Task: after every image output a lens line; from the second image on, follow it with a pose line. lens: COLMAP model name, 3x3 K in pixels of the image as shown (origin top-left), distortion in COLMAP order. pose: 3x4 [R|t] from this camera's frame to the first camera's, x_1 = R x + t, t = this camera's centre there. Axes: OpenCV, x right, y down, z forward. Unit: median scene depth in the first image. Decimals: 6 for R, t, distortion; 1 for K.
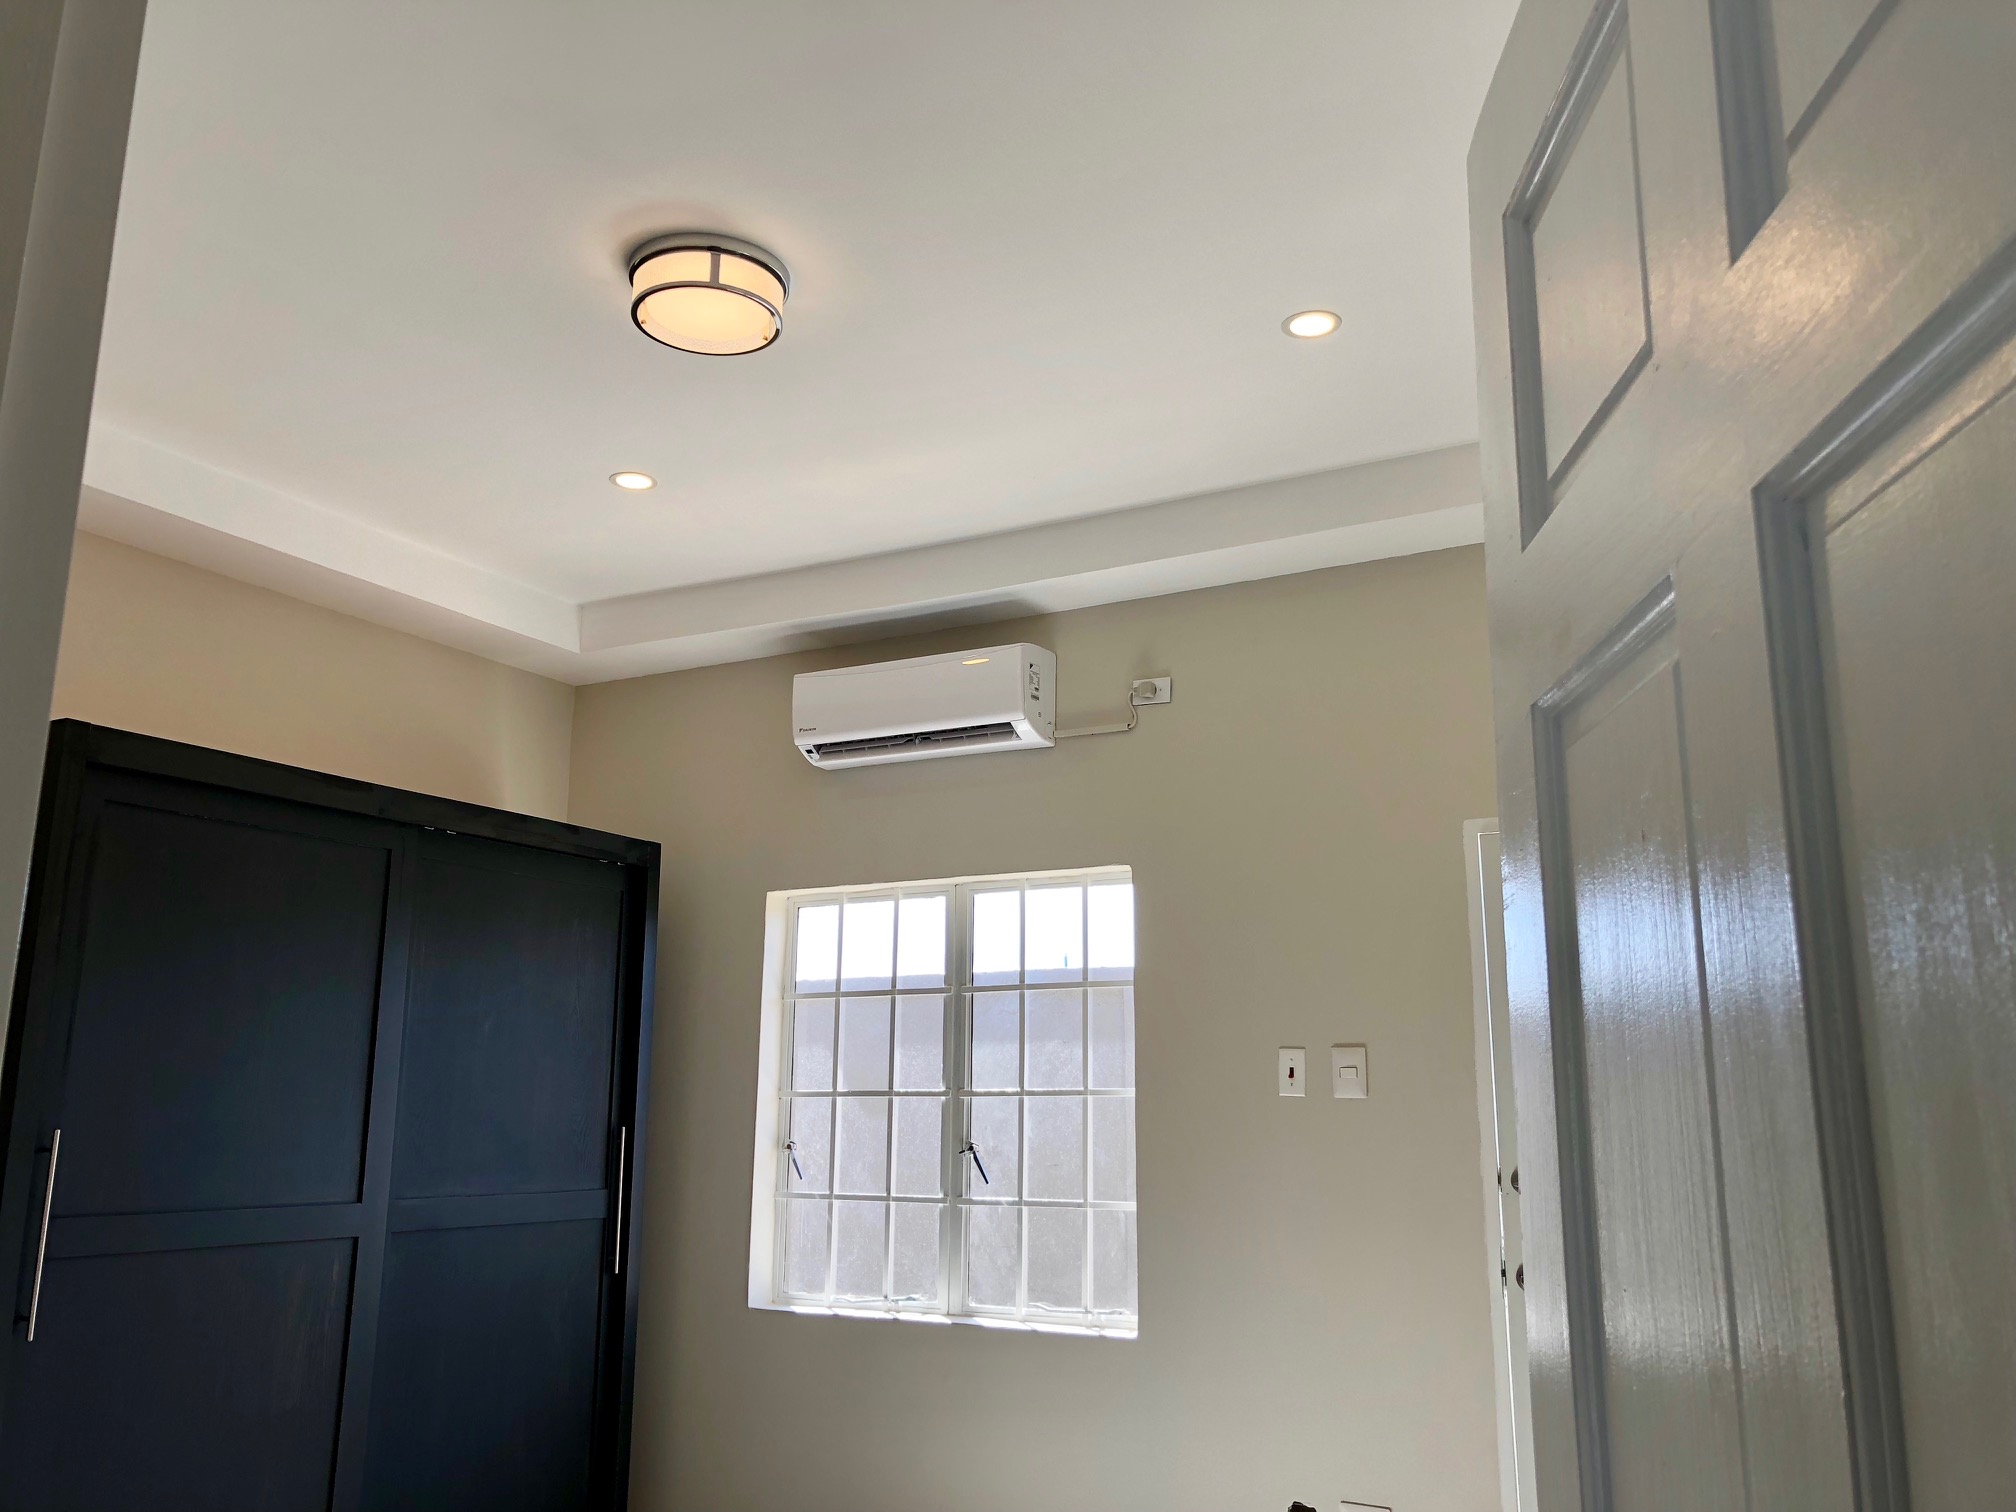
lens RADIAL K [[1598.6, 0, 1008.0], [0, 1598.6, 756.0], [0, 0, 1]] dist [0.010014, -0.056490]
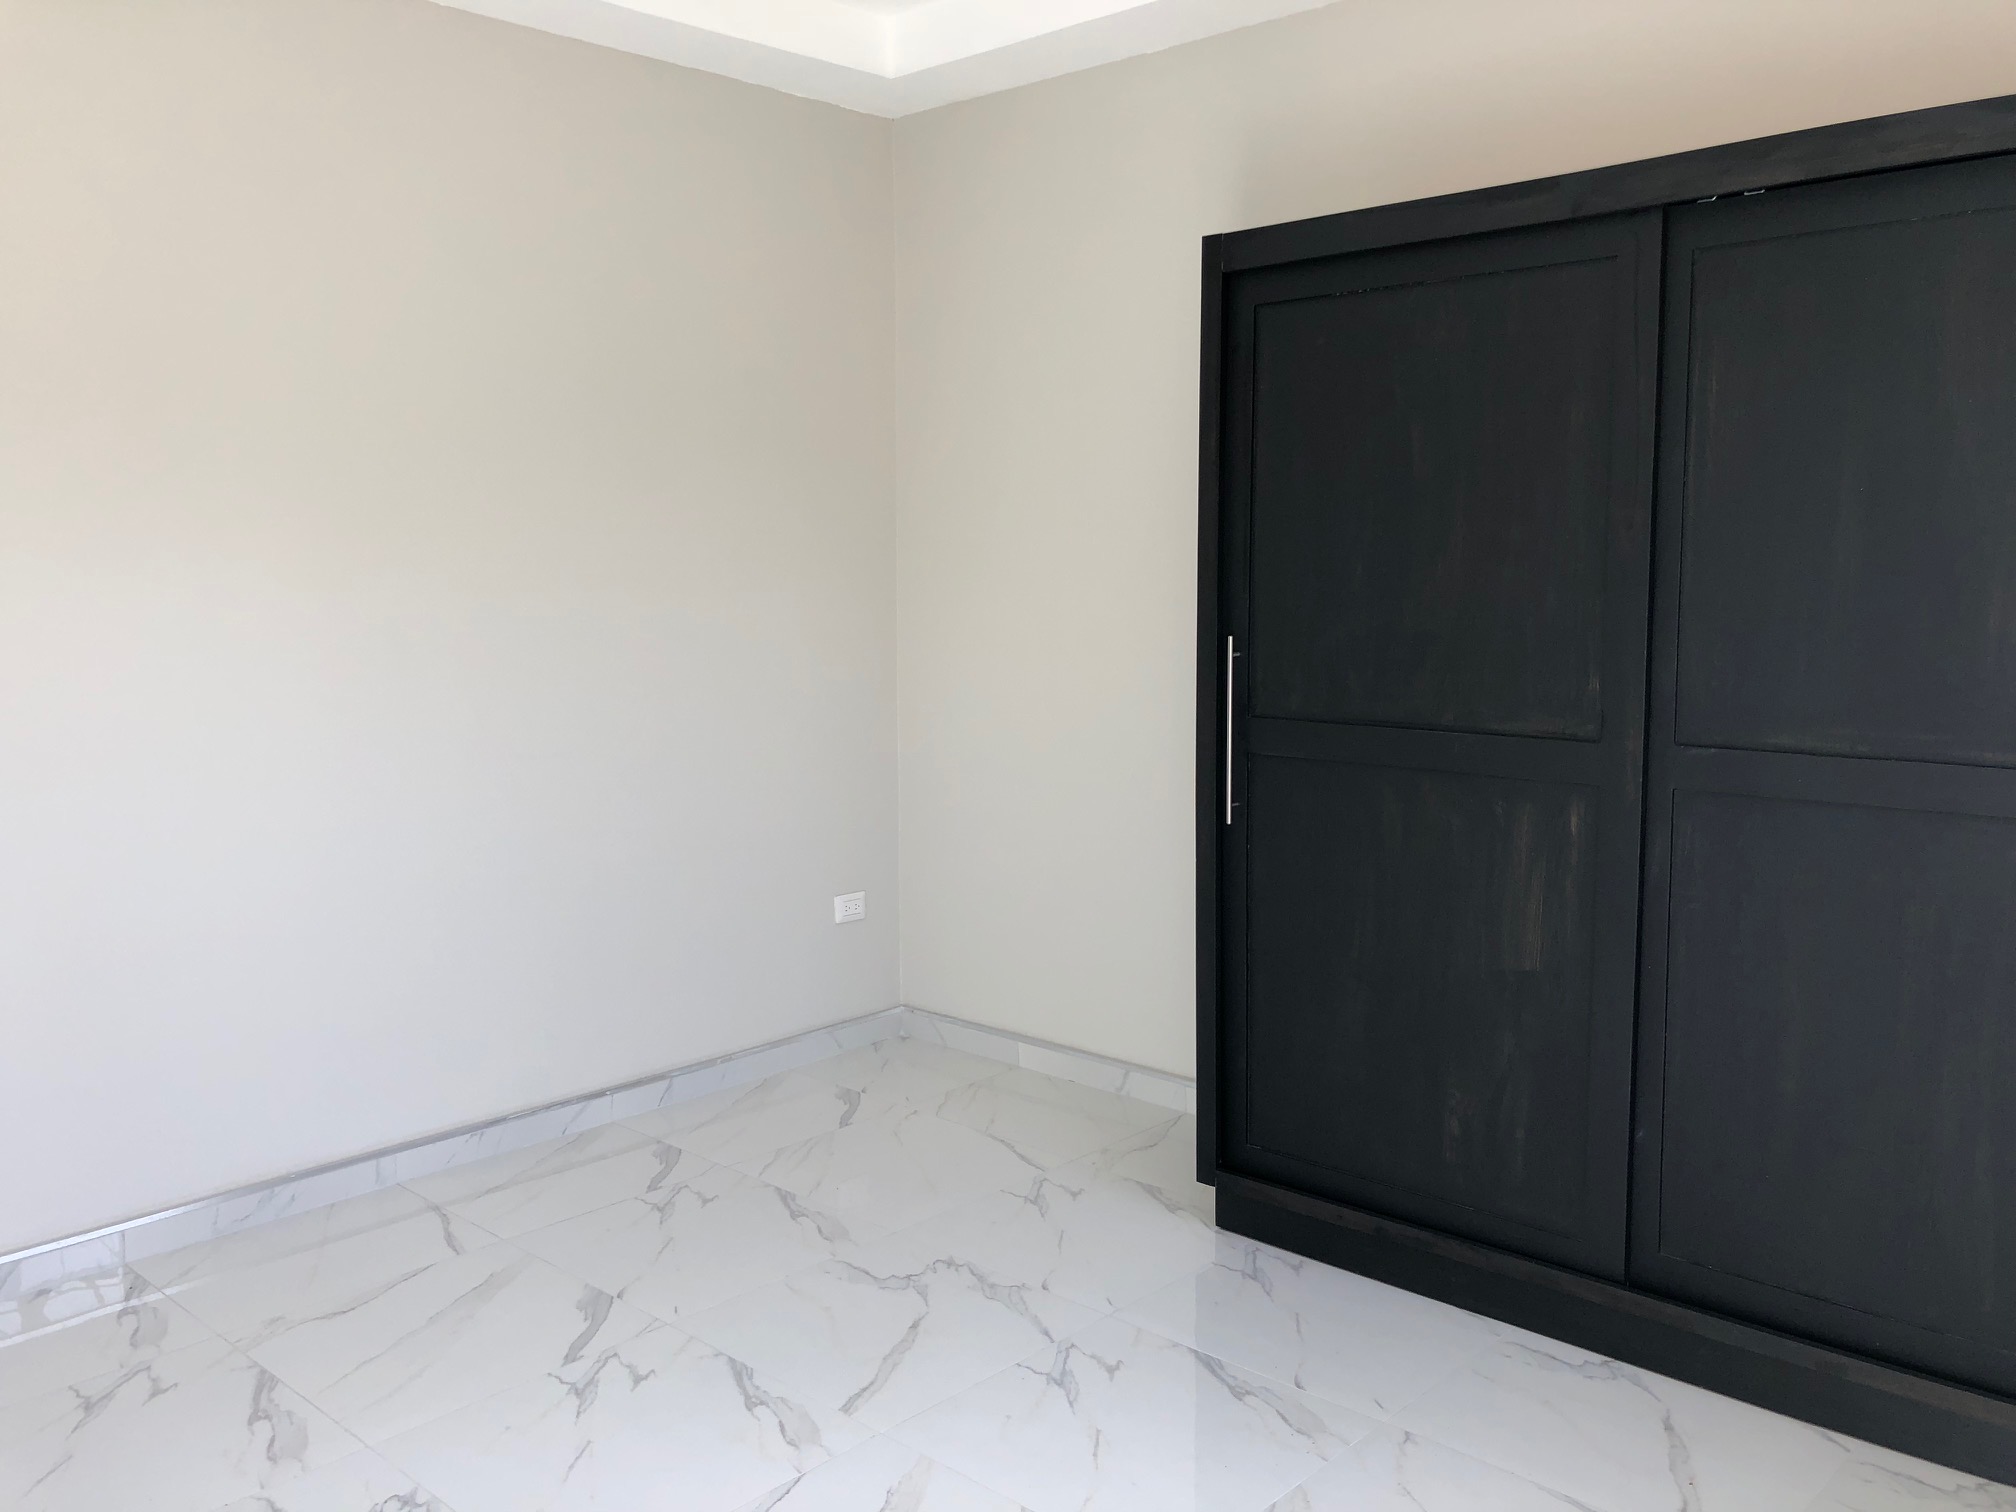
lens RADIAL K [[1677.6, 0, 1008.0], [0, 1677.6, 756.0], [0, 0, 1]] dist [0.001788, -0.002694]
pose [[-0.234992, 0.108757, -0.965894, 0.324379], [0.213787, 0.975169, 0.057789, 0.139068], [0.948195, -0.192916, -0.252408, 0.730055]]
